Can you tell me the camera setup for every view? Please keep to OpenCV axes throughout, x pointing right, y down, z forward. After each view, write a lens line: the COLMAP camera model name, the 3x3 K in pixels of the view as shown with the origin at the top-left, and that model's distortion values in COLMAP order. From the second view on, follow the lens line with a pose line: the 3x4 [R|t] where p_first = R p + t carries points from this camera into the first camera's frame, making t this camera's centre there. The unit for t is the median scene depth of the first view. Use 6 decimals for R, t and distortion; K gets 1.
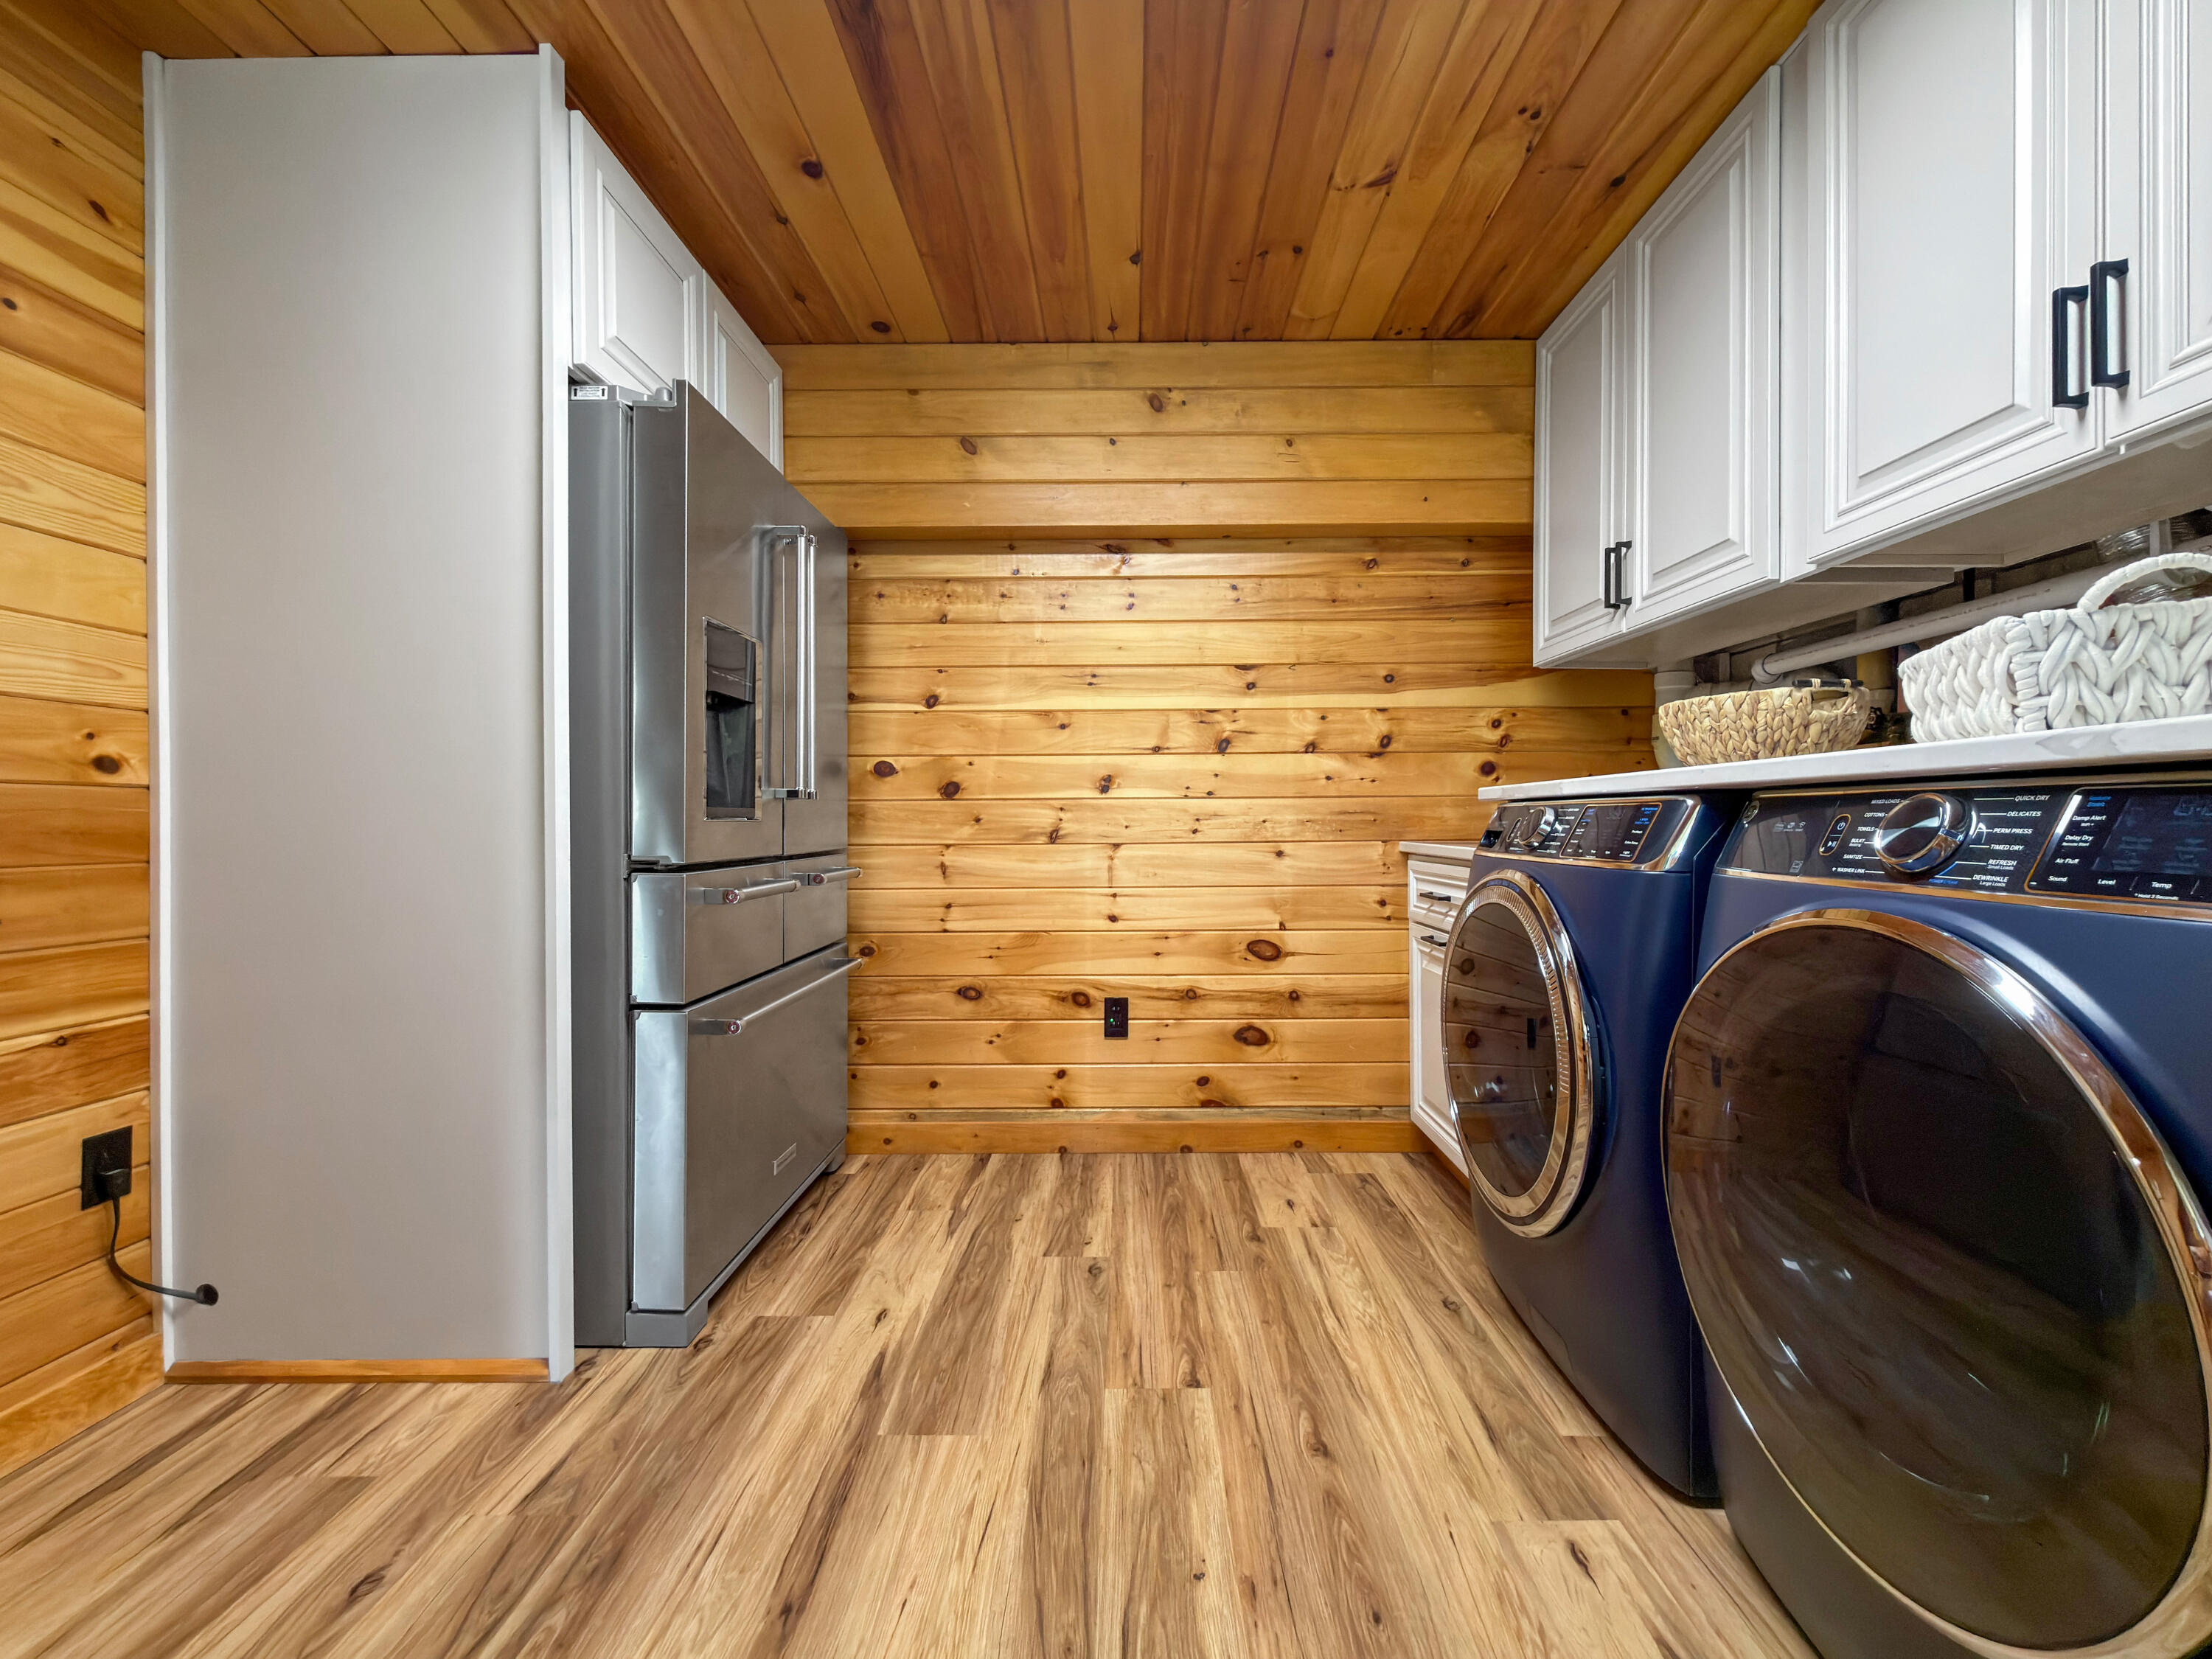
lens RADIAL K [[886.4, 0, 1117.4], [0, 886.4, 832.0], [0, 0, 1]] dist [0.000298, 0.000011]
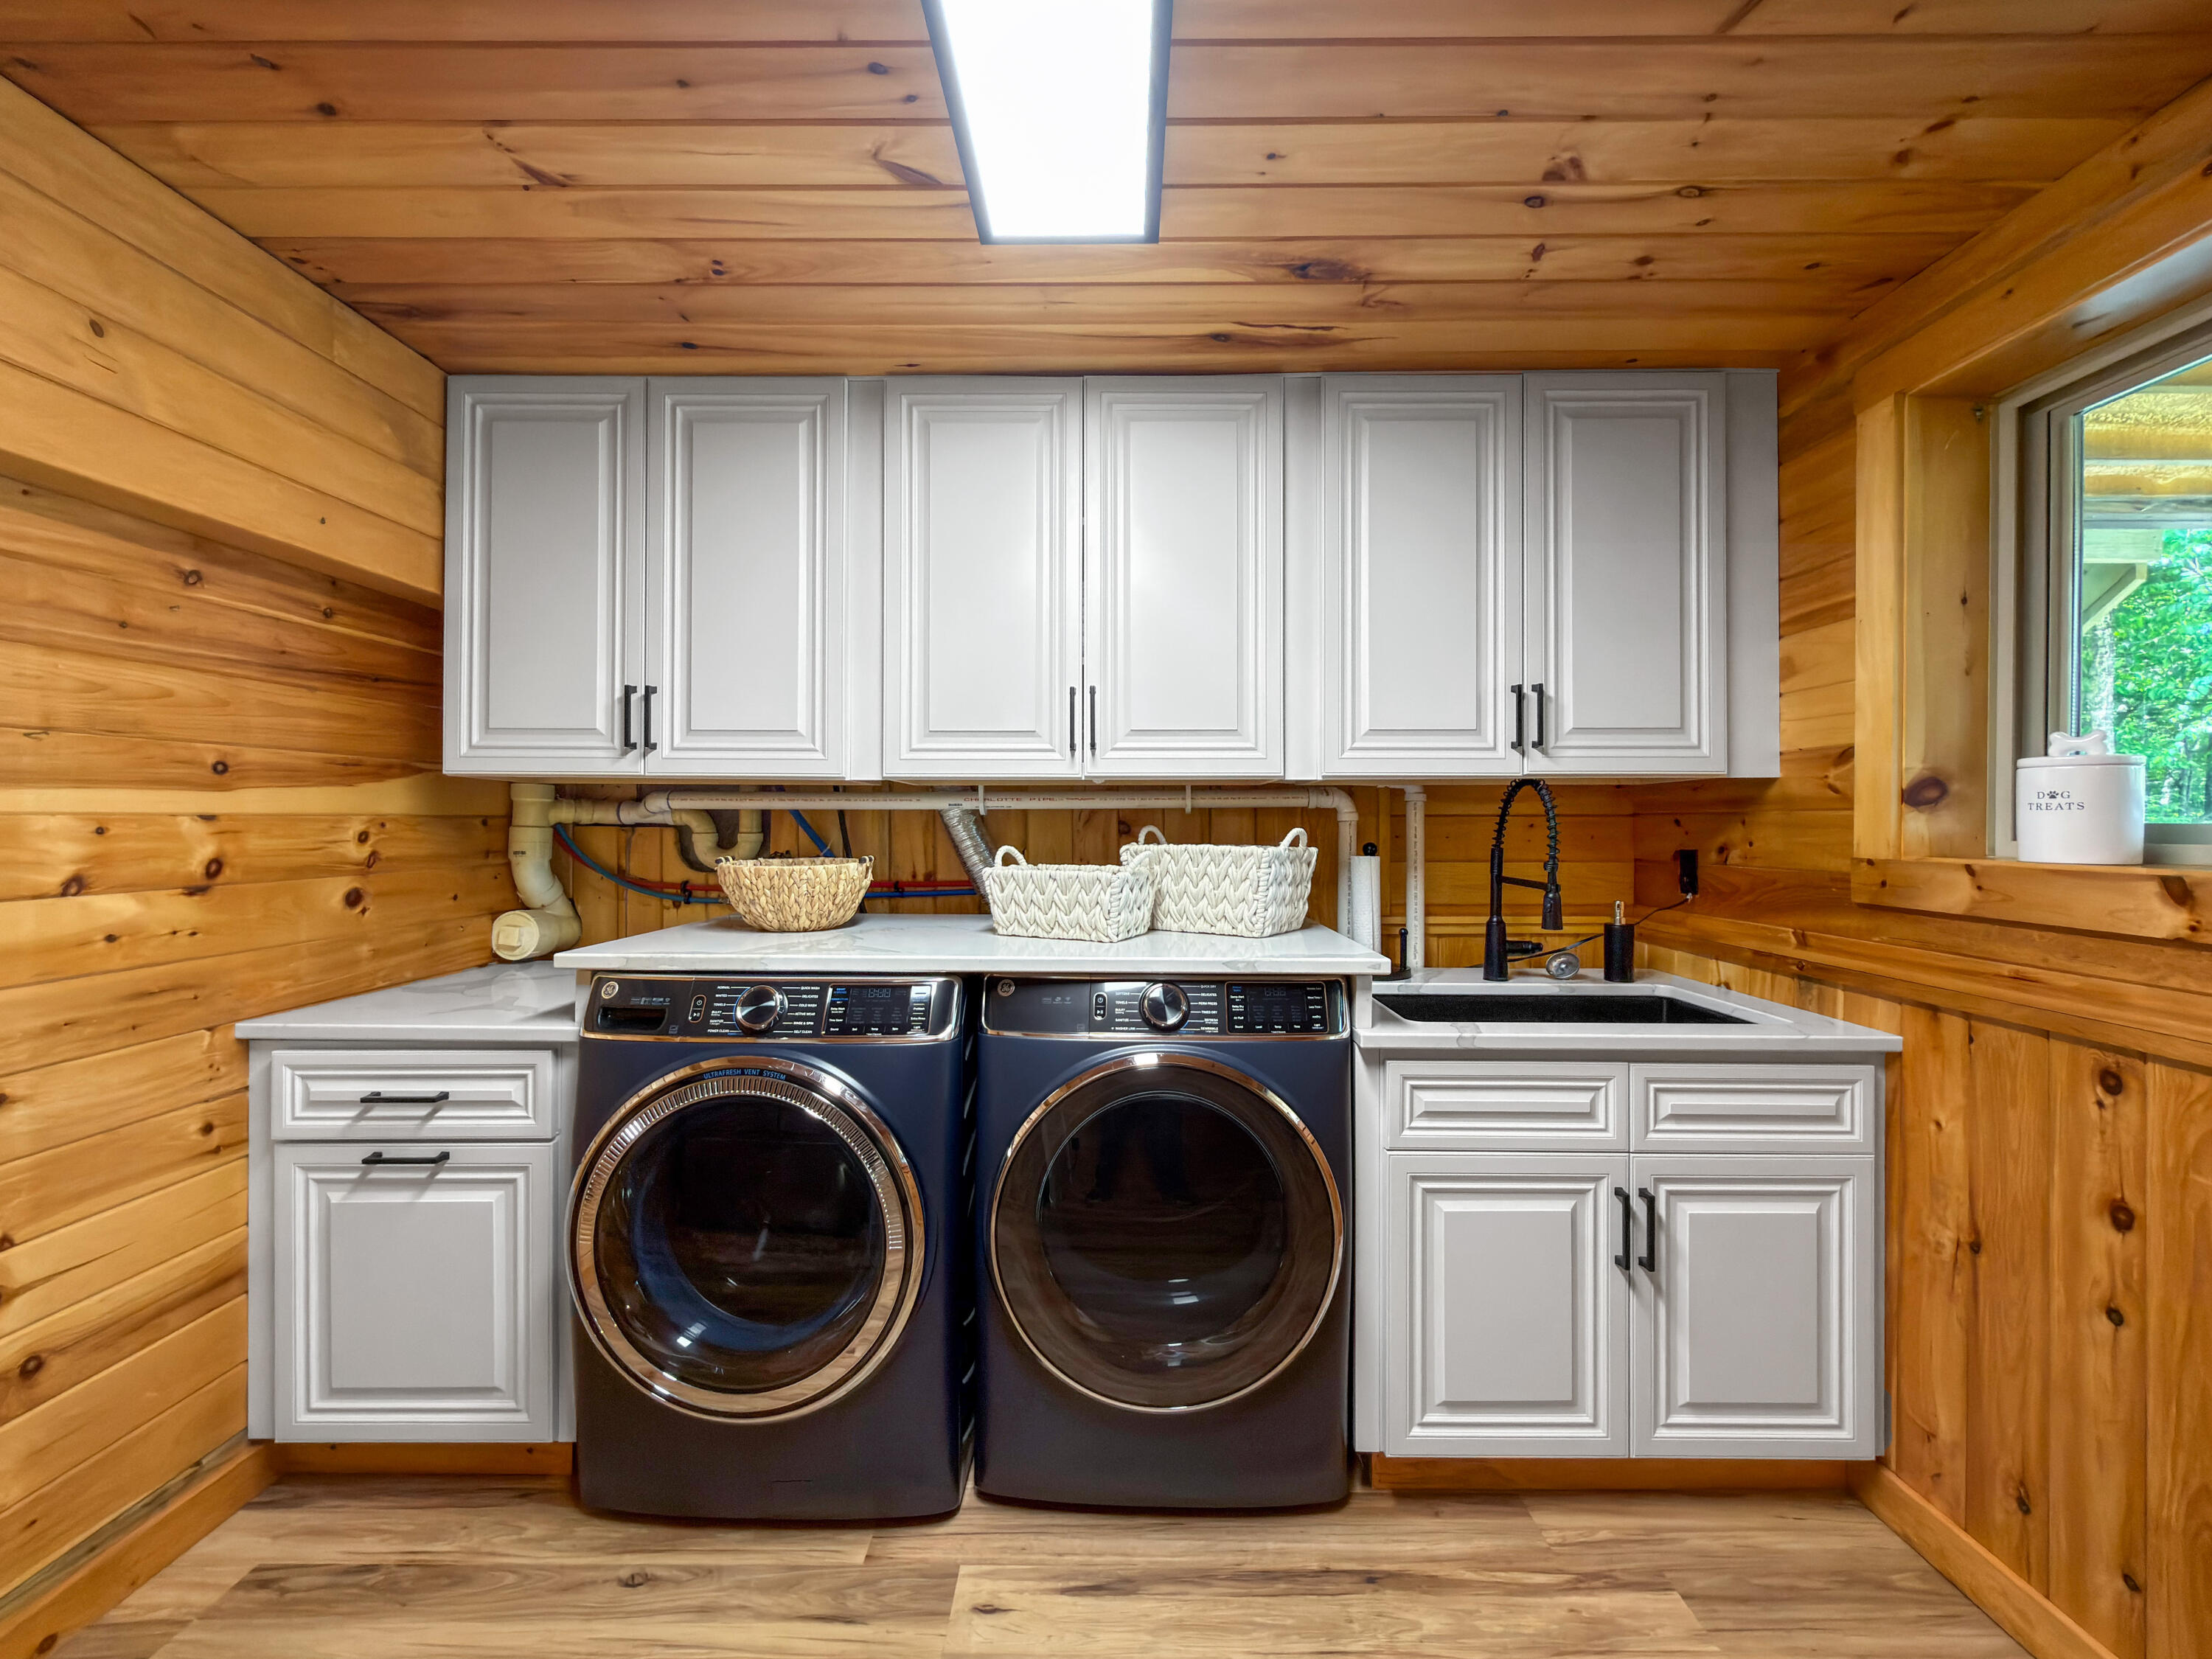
lens RADIAL K [[893.4, 0, 1115.2], [0, 893.4, 824.8], [0, 0, 1]] dist [0.000905, 0.000176]
pose [[-0.008068, -0.001944, 0.999966, -0.332882], [0.006829, 0.999975, 0.001999, -0.130006], [-0.999944, 0.006844, -0.008055, 0.372722]]
